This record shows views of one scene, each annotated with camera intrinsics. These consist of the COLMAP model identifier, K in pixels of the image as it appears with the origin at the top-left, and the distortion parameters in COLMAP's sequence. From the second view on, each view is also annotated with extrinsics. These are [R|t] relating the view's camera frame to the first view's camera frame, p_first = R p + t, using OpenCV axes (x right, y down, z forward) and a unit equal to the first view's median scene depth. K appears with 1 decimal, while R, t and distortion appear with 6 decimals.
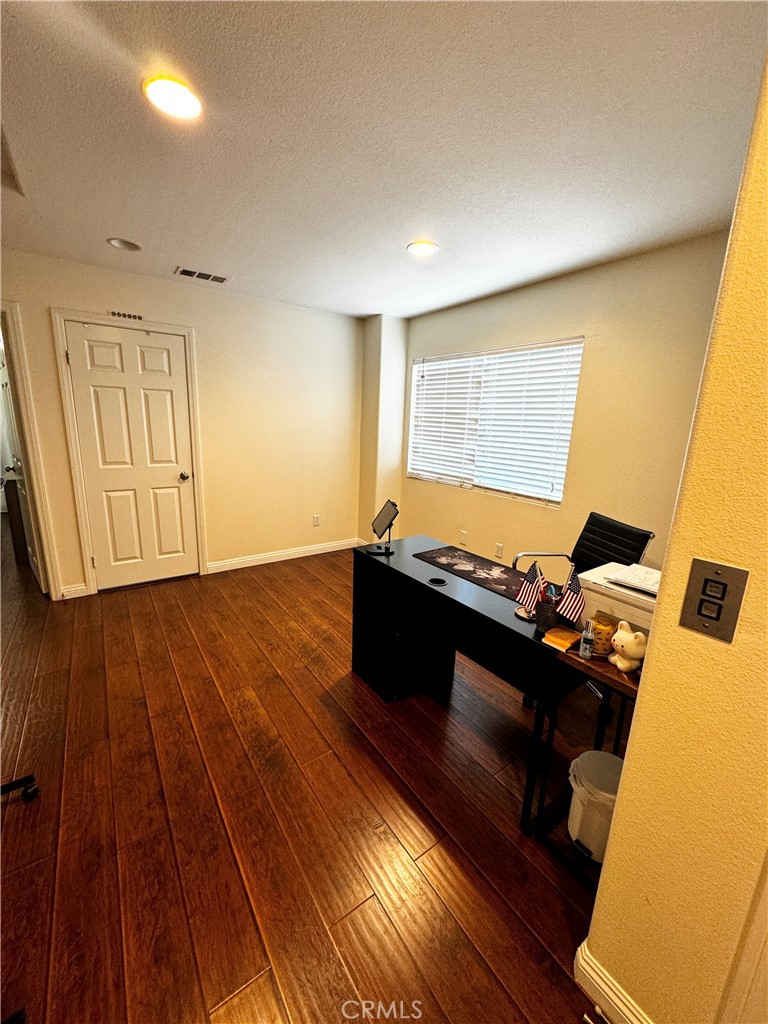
lens RADIAL K [[406.2, 0, 385.0], [0, 406.2, 508.8], [0, 0, 1]] dist [-0.001895, 0.000174]
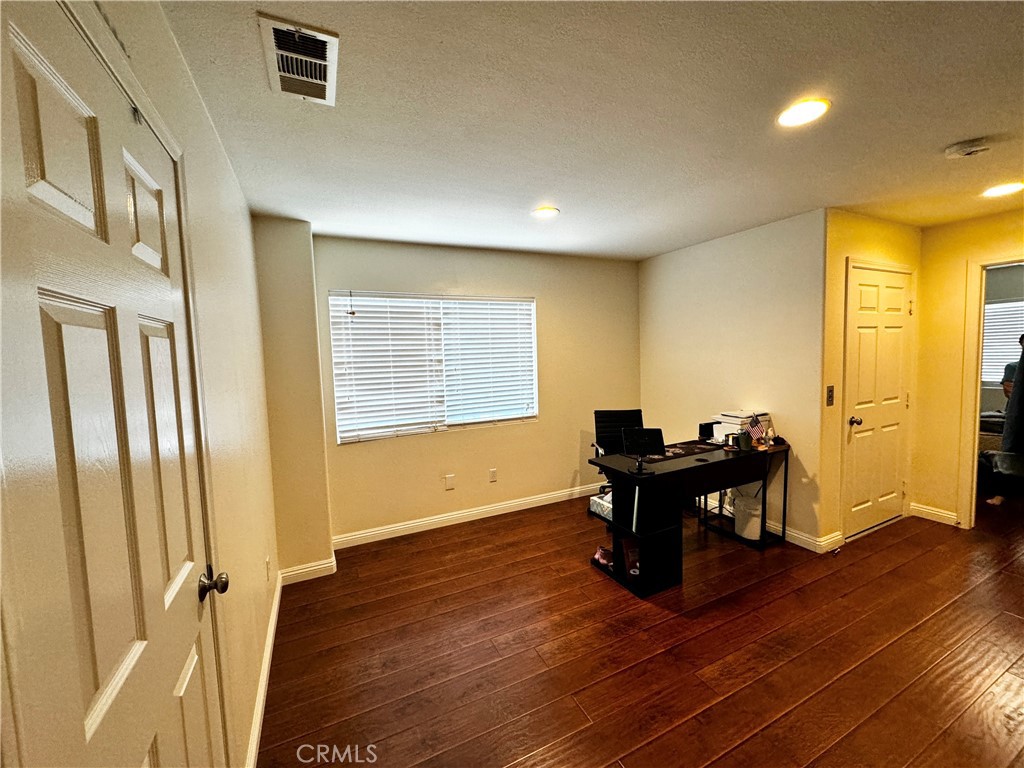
lens RADIAL K [[406.2, 0, 510.2], [0, 406.2, 382.1], [0, 0, 1]] dist [-0.001895, 0.000174]
pose [[0.169172, -0.108903, 0.979551, -0.932316], [0.251462, 0.965753, 0.063941, -0.244119], [-0.952968, 0.235503, 0.190763, 0.852426]]
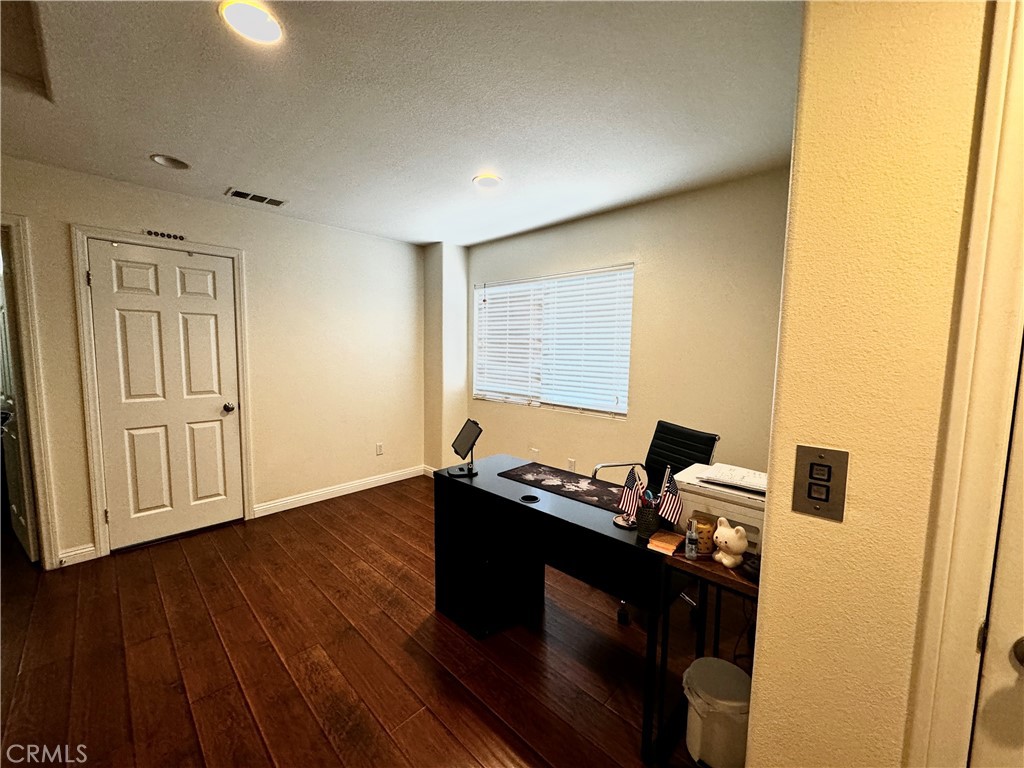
lens RADIAL K [[406.2, 0, 509.7], [0, 406.2, 381.8], [0, 0, 1]] dist [-0.001895, 0.000174]
pose [[0.983173, -0.038398, 0.178593, -0.052764], [0.060669, 0.990801, -0.120967, 0.011146], [-0.172305, 0.129767, 0.976459, 0.014735]]
